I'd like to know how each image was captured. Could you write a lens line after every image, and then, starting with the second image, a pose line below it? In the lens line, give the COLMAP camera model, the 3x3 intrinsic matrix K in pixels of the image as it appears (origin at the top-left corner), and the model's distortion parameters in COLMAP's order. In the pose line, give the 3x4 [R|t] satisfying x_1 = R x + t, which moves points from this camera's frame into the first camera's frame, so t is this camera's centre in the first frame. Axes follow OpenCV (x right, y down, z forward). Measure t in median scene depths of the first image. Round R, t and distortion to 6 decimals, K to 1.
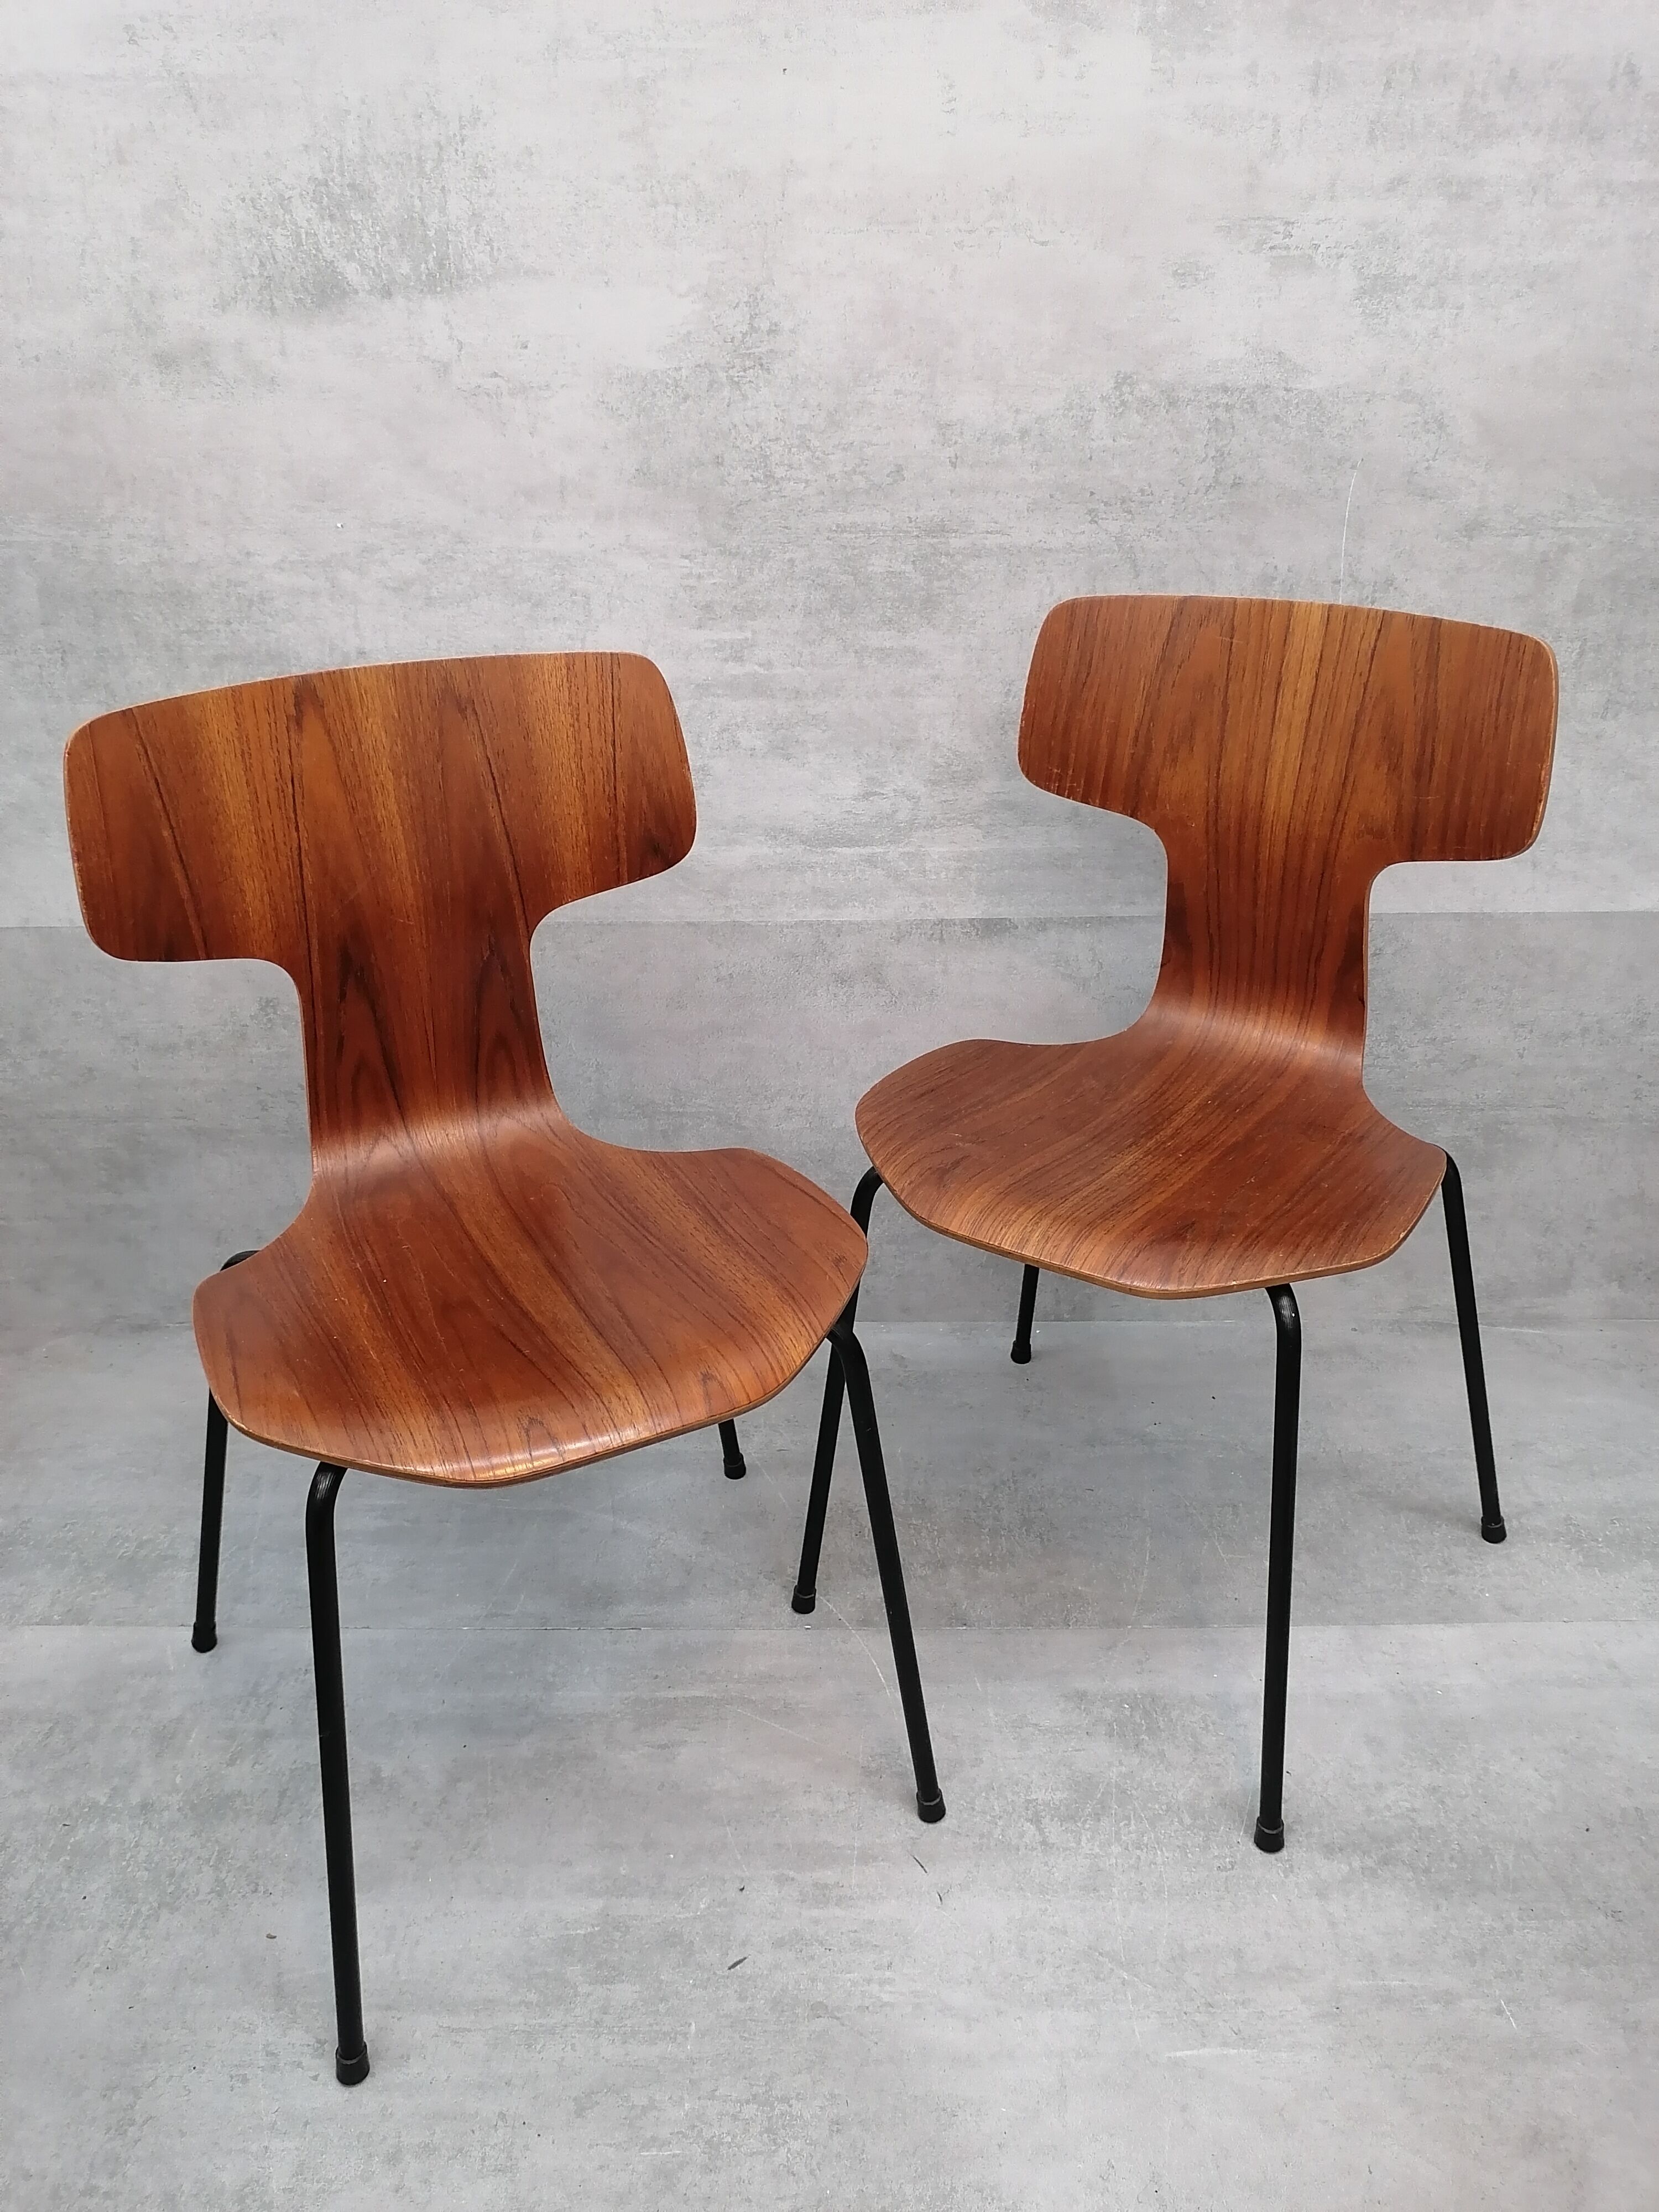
lens RADIAL K [[1673.8, 0, 828.9], [0, 1673.8, 1103.7], [0, 0, 1]] dist [-0.024946, 0.023072]
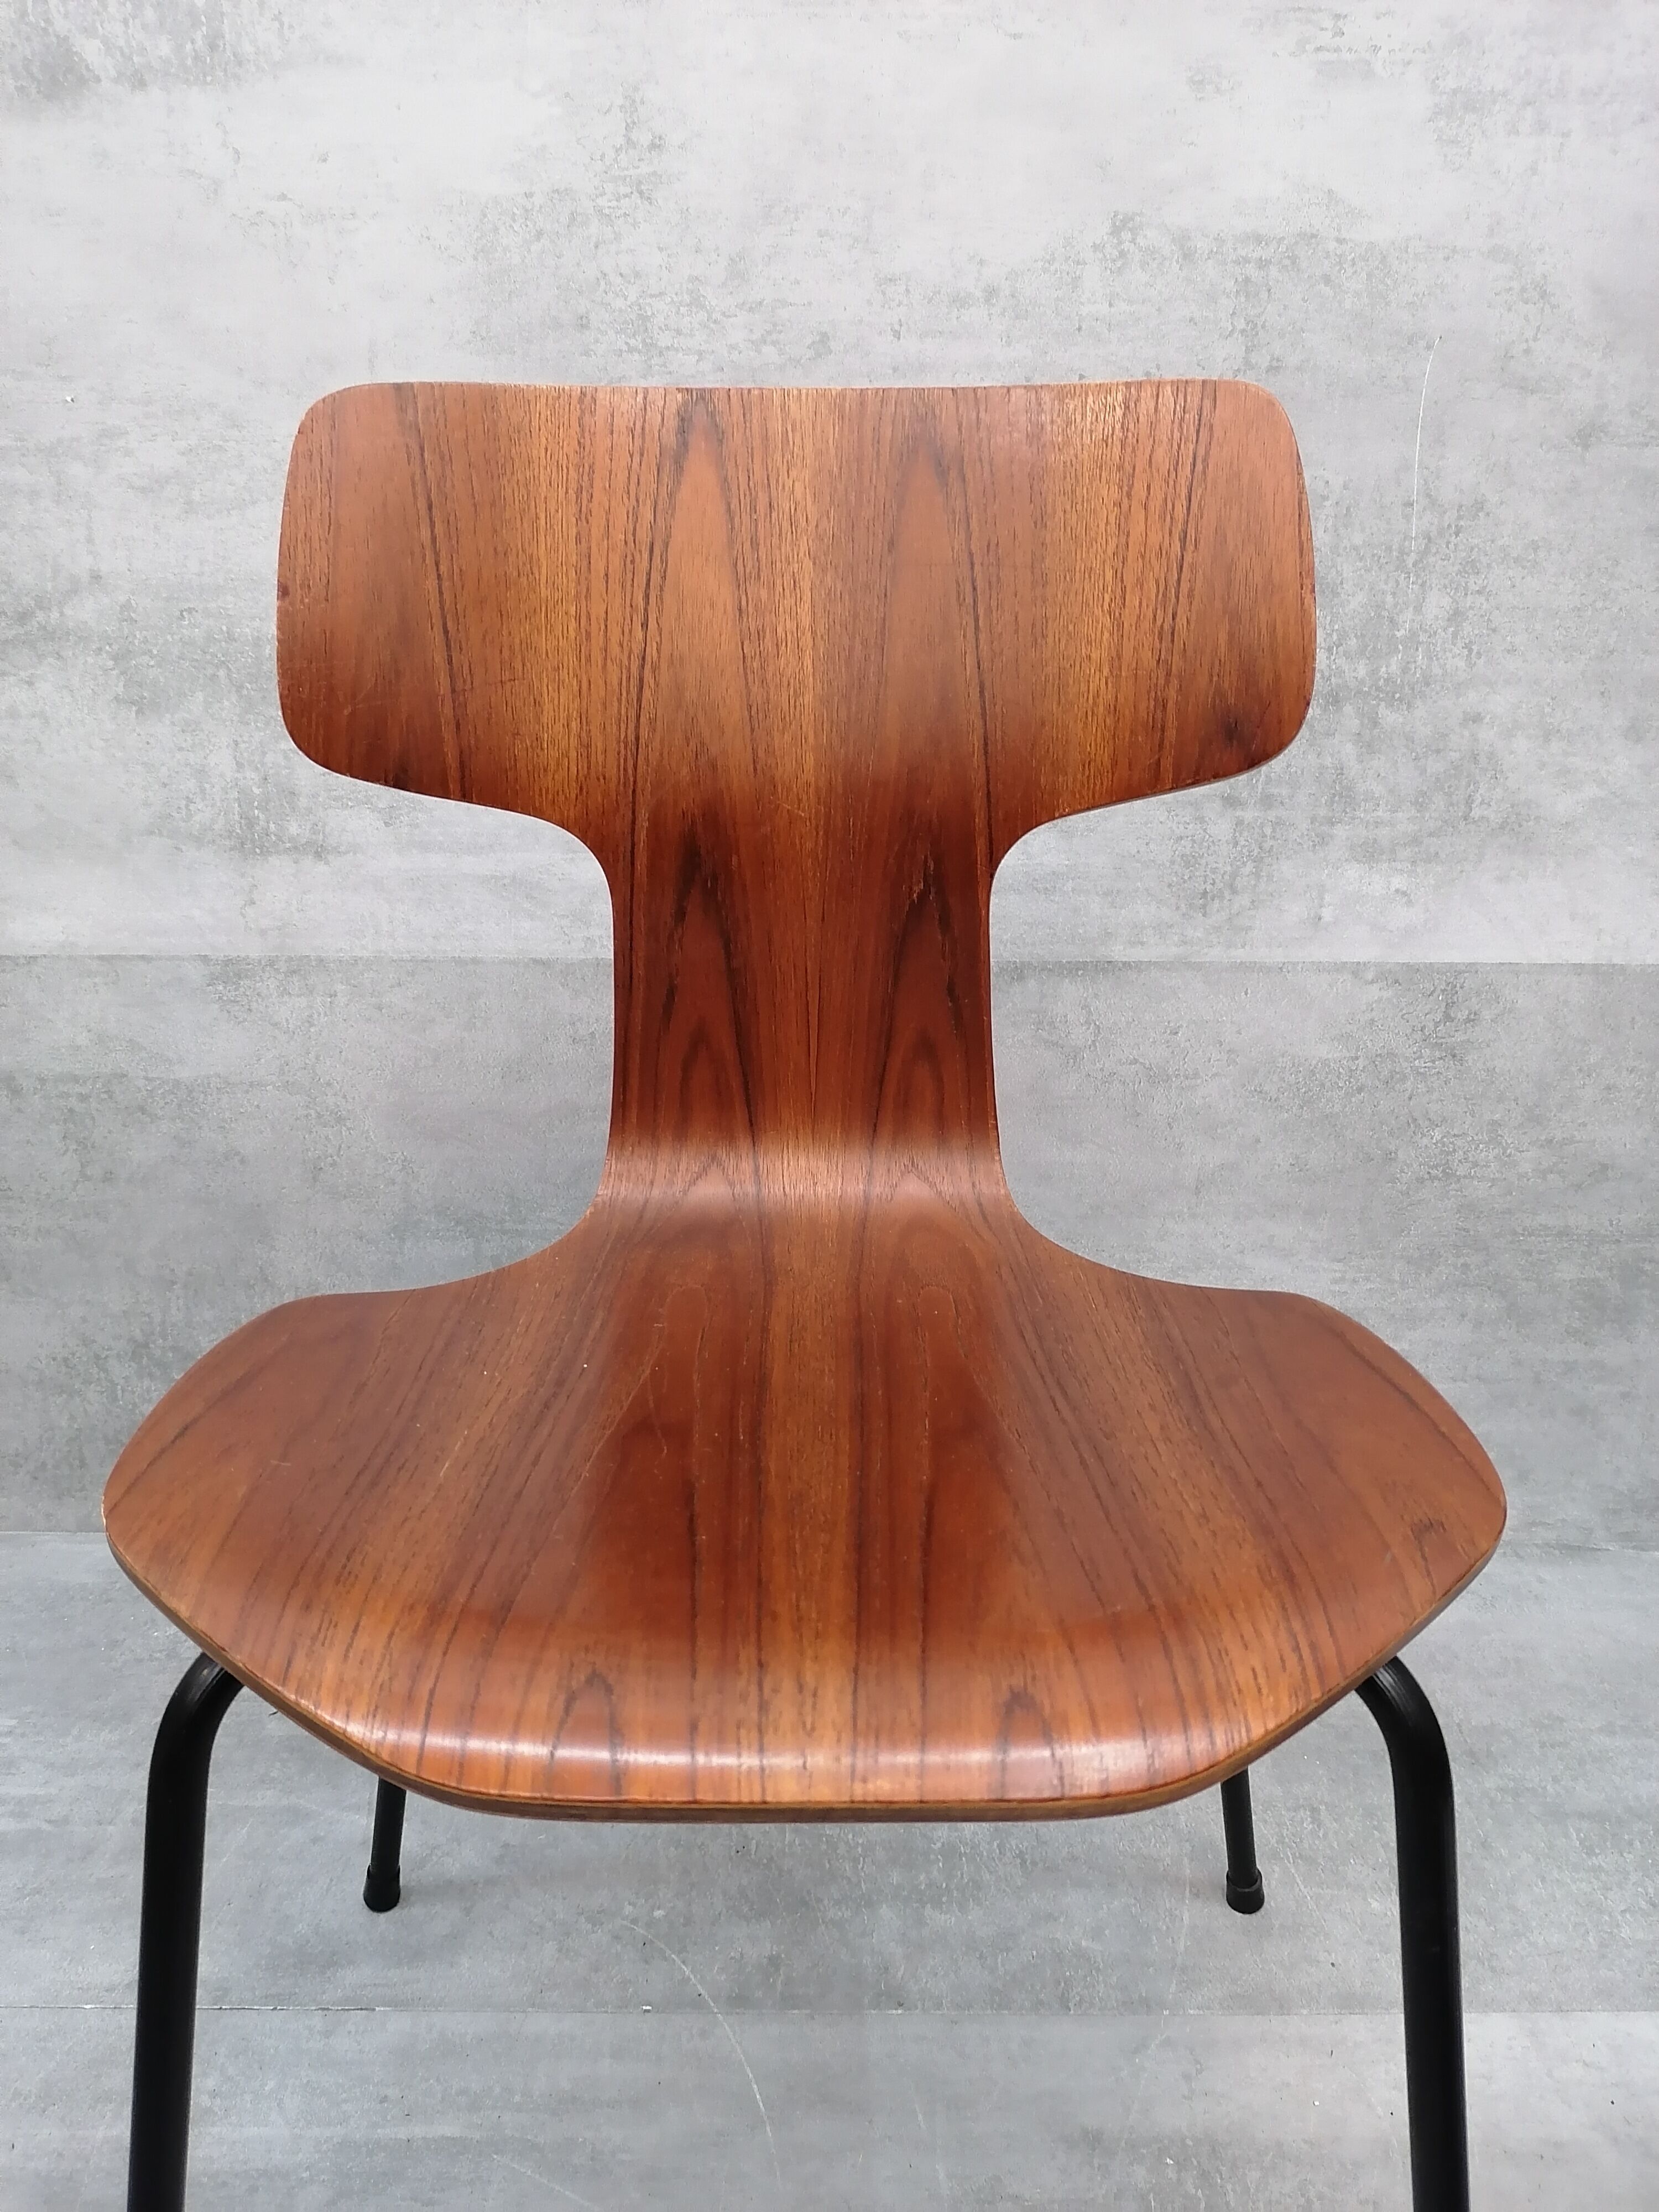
lens RADIAL K [[1673.8, 0, 825.5], [0, 1673.8, 1104.5], [0, 0, 1]] dist [-0.024946, 0.023072]
pose [[0.999763, 0.015961, 0.014835, 0.038880], [-0.013256, 0.985819, -0.167290, 0.086196], [-0.017295, 0.167053, 0.985796, 0.335551]]
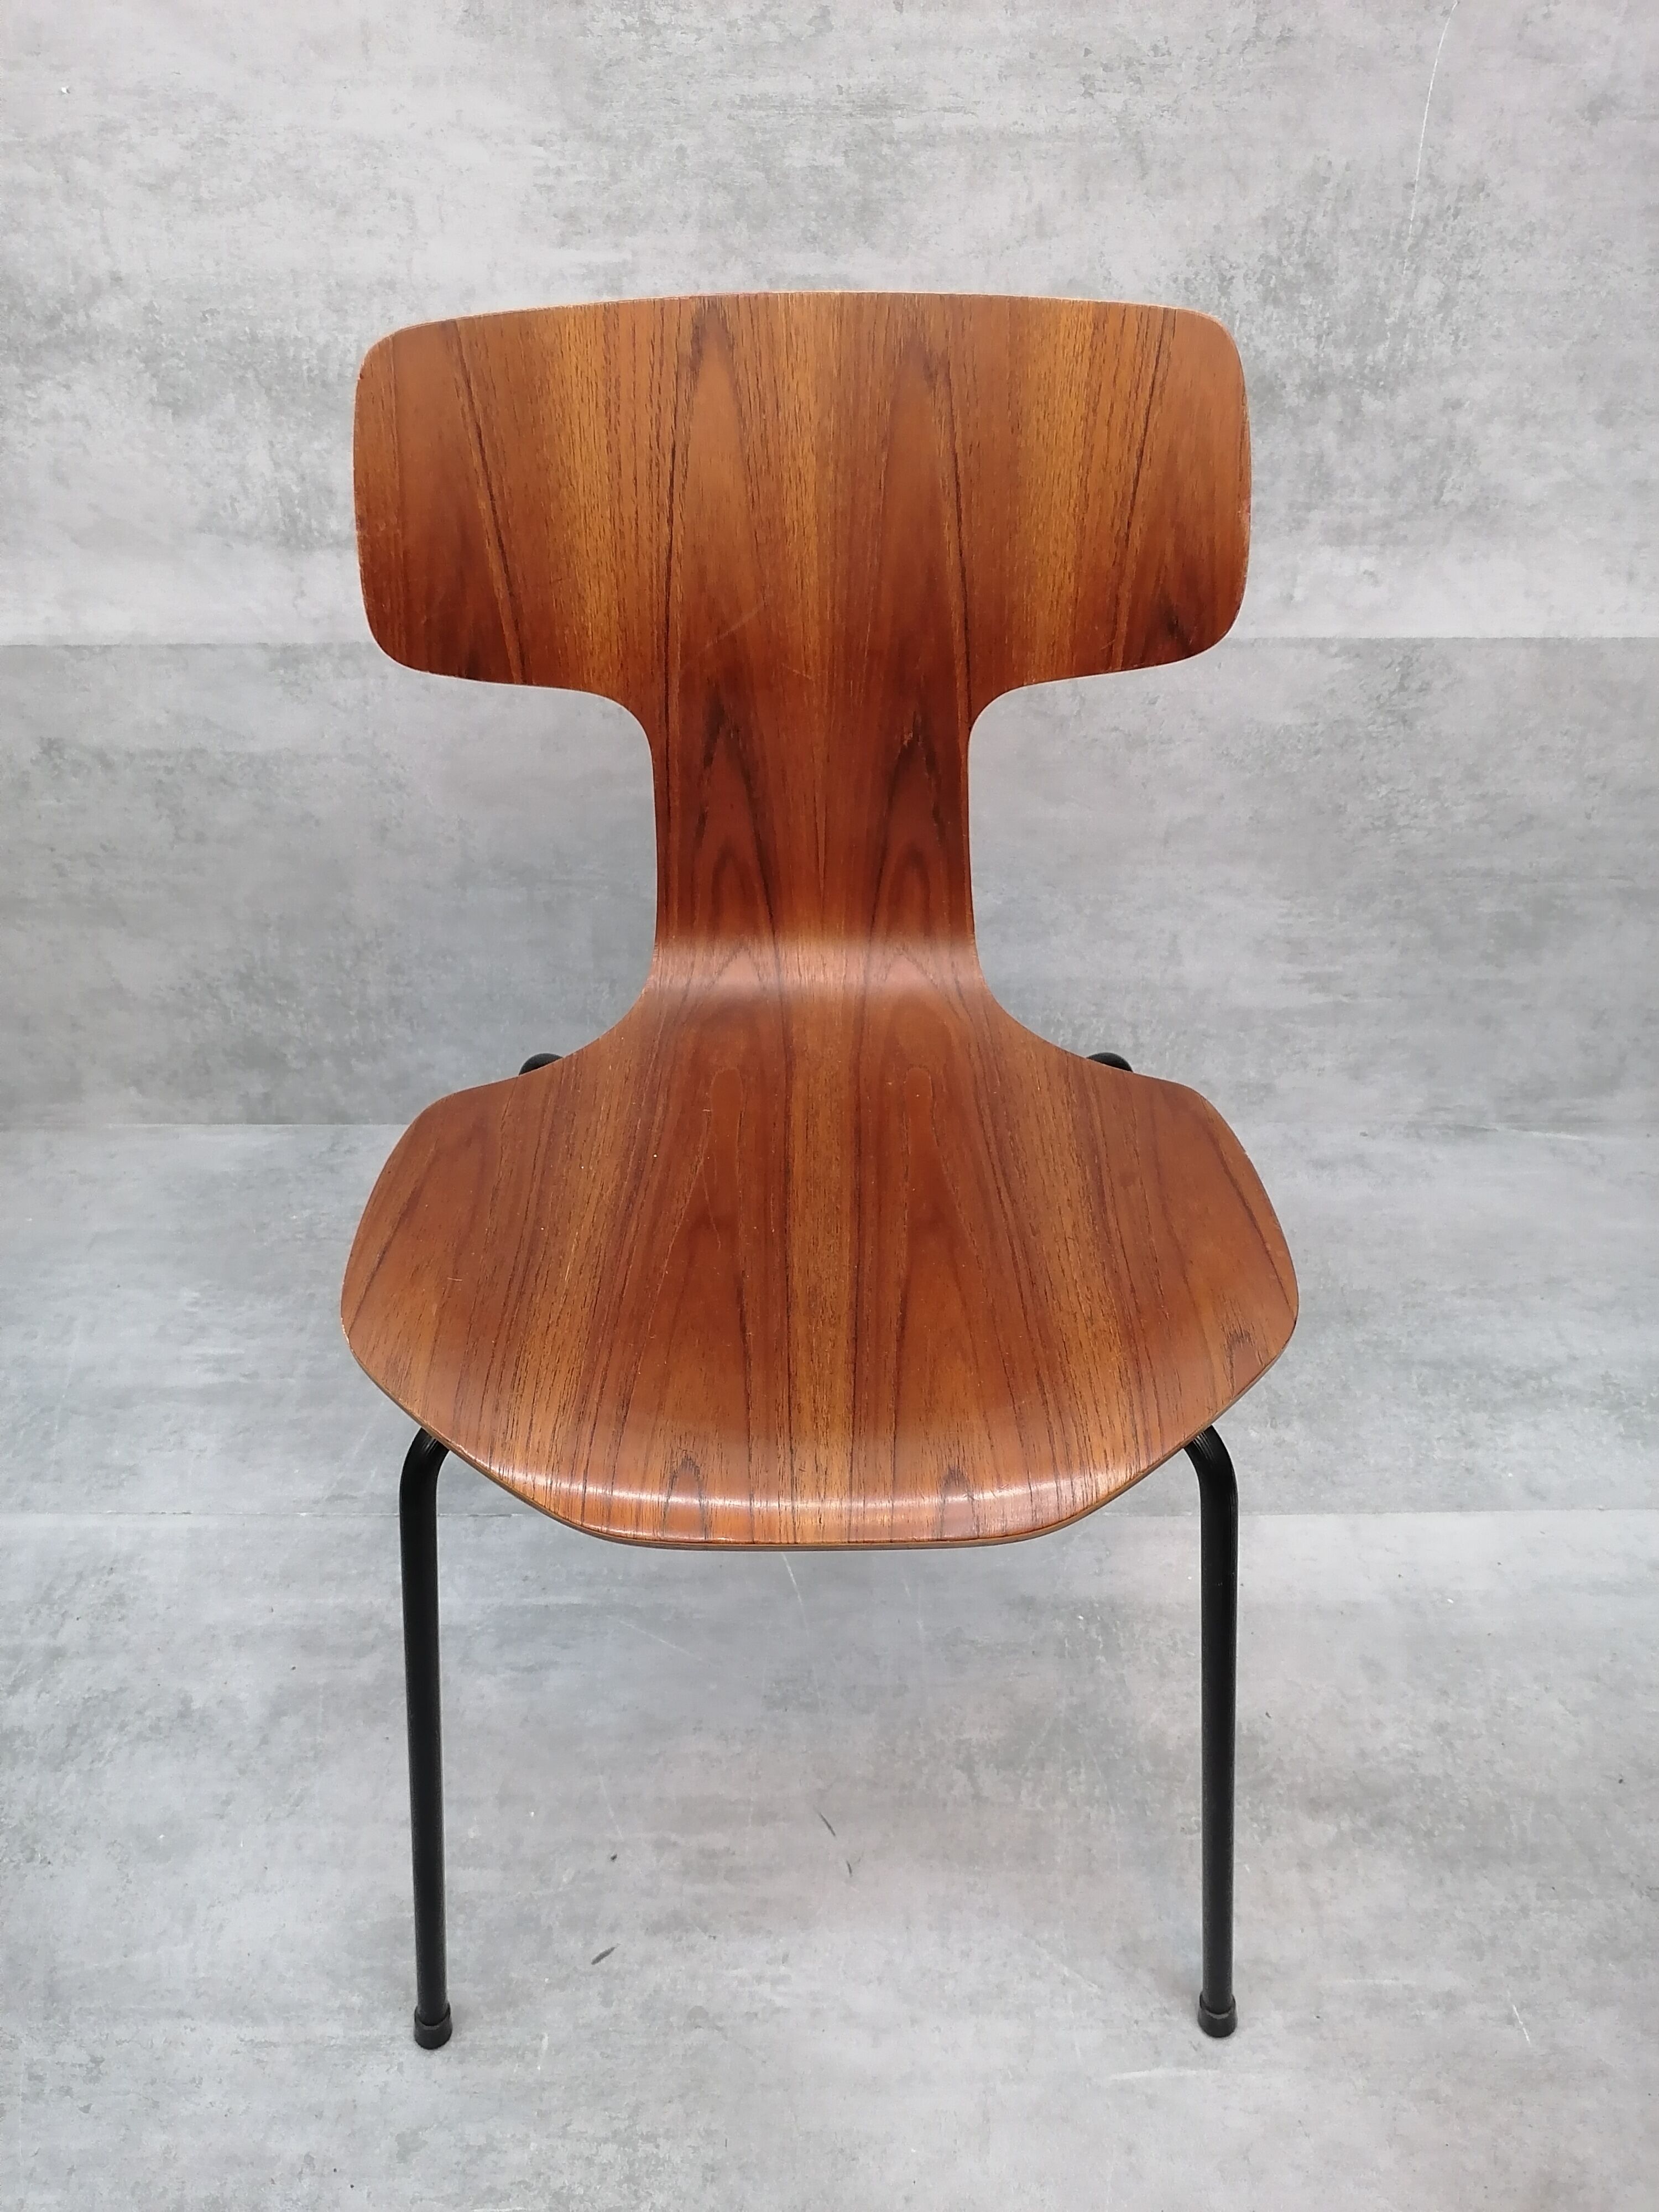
lens RADIAL K [[1673.8, 0, 829.7], [0, 1673.8, 1102.8], [0, 0, 1]] dist [-0.024946, 0.023072]
pose [[0.999941, 0.002228, 0.010597, 0.039256], [-0.004128, 0.983147, 0.182771, -0.046014], [-0.010011, -0.182804, 0.983098, 0.205461]]
